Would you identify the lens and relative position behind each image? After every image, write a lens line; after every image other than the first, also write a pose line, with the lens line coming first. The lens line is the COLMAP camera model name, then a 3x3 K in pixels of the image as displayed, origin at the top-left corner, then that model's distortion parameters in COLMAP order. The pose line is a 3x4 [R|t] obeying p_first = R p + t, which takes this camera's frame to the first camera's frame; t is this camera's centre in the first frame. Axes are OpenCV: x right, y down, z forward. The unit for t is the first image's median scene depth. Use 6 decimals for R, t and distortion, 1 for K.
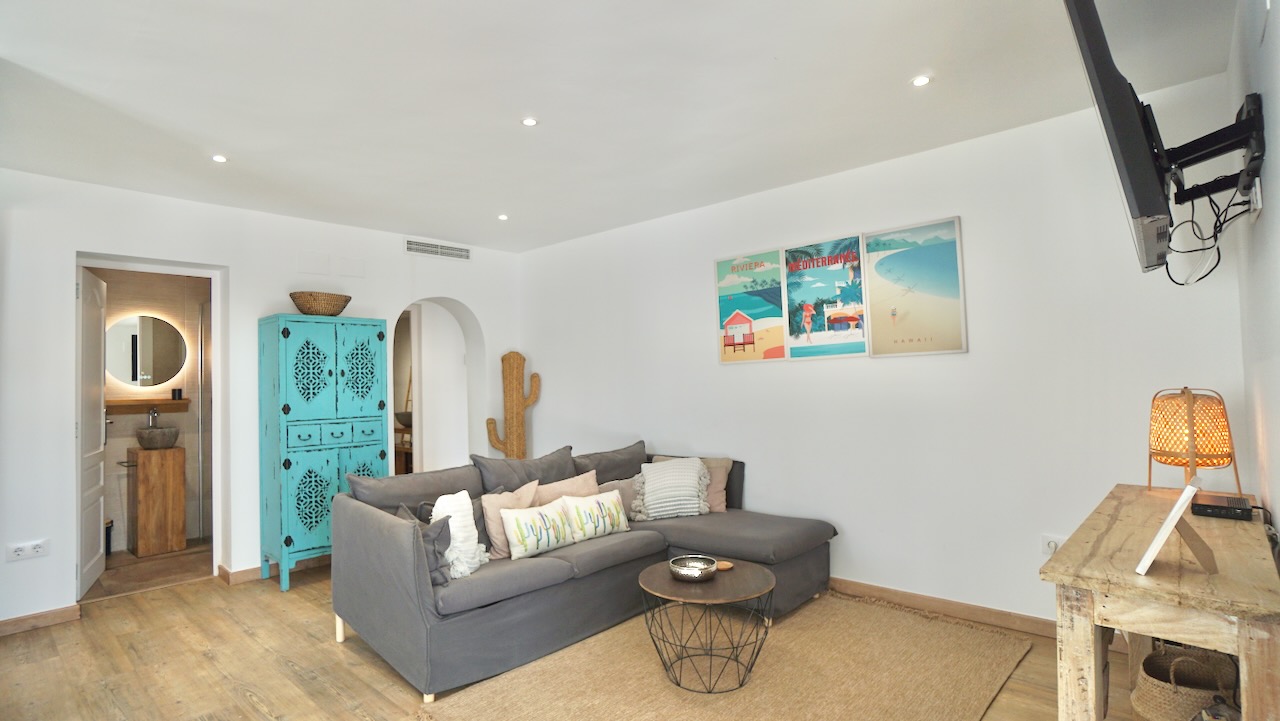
lens RADIAL K [[602.0, 0, 636.4], [0, 602.0, 356.5], [0, 0, 1]] dist [-0.036153, 0.010397]
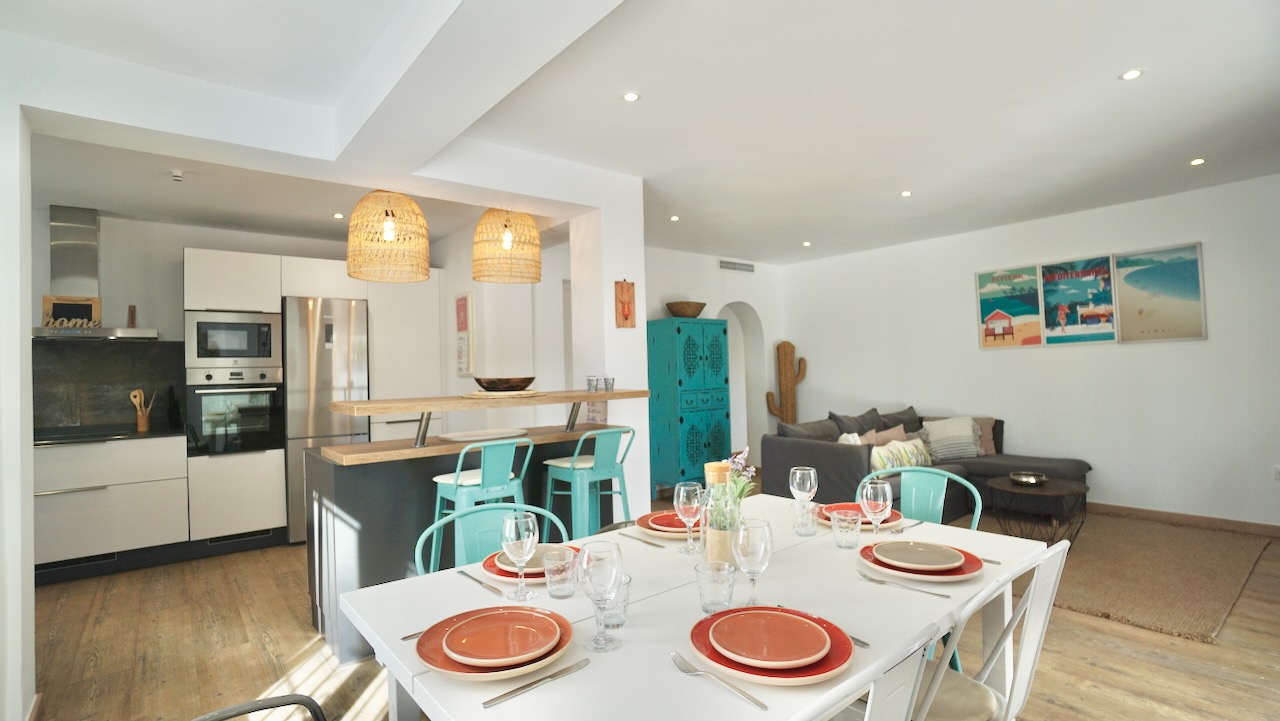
lens RADIAL K [[602.0, 0, 599.1], [0, 602.0, 359.7], [0, 0, 1]] dist [-0.036153, 0.010397]
pose [[0.990733, -0.007163, -0.135636, -0.578895], [0.010422, 0.999673, 0.023335, -0.004558], [0.135424, -0.024532, 0.990484, -0.488723]]
